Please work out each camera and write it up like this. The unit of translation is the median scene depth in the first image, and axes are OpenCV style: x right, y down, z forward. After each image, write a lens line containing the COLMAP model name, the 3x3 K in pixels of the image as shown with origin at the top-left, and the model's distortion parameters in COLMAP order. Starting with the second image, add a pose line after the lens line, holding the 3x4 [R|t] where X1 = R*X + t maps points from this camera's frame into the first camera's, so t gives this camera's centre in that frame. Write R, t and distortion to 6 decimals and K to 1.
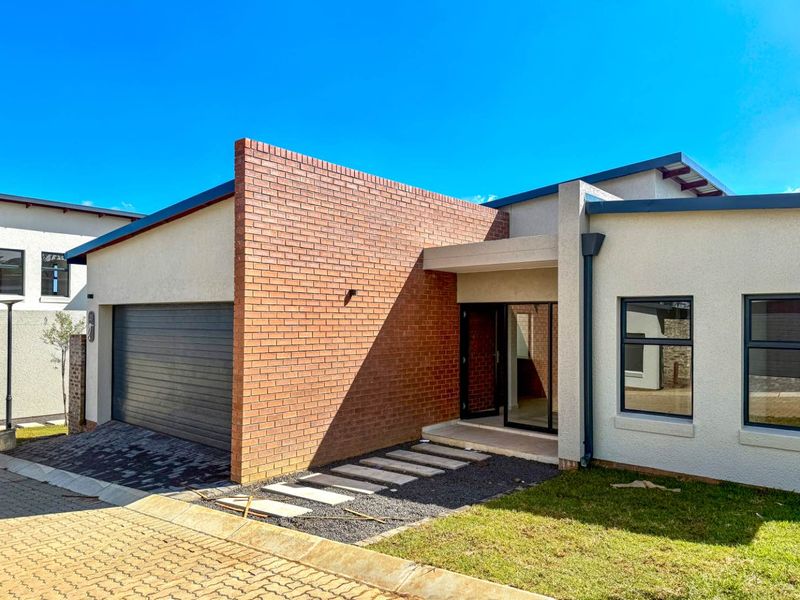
lens RADIAL K [[580.8, 0, 399.4], [0, 580.8, 317.3], [0, 0, 1]] dist [-0.000743, 0.000465]
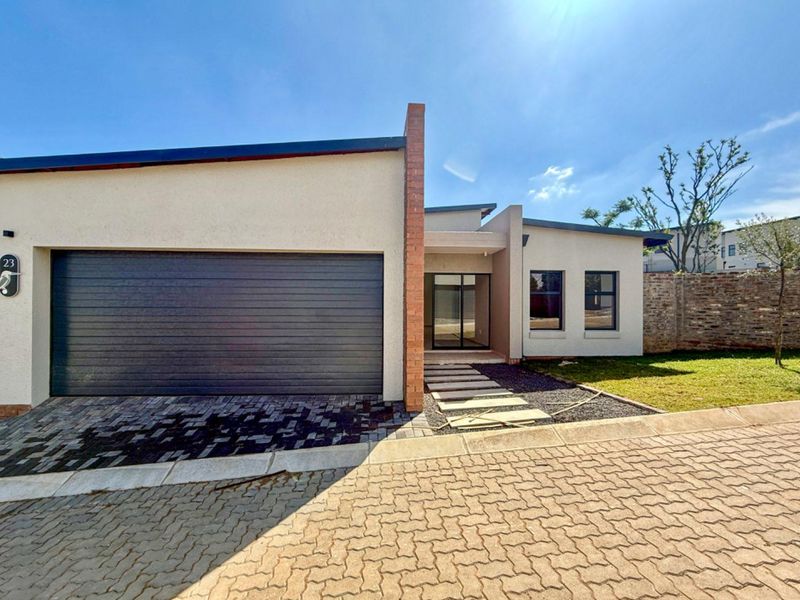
lens RADIAL K [[329.6, 0, 400.0], [0, 329.6, 300.0], [0, 0, 1]] dist [0.000664, 0.000151]
pose [[0.703724, 0.006944, 0.710440, -0.701851], [-0.006330, 0.999974, -0.003504, 0.070733], [-0.710446, -0.002031, 0.703749, 0.543343]]
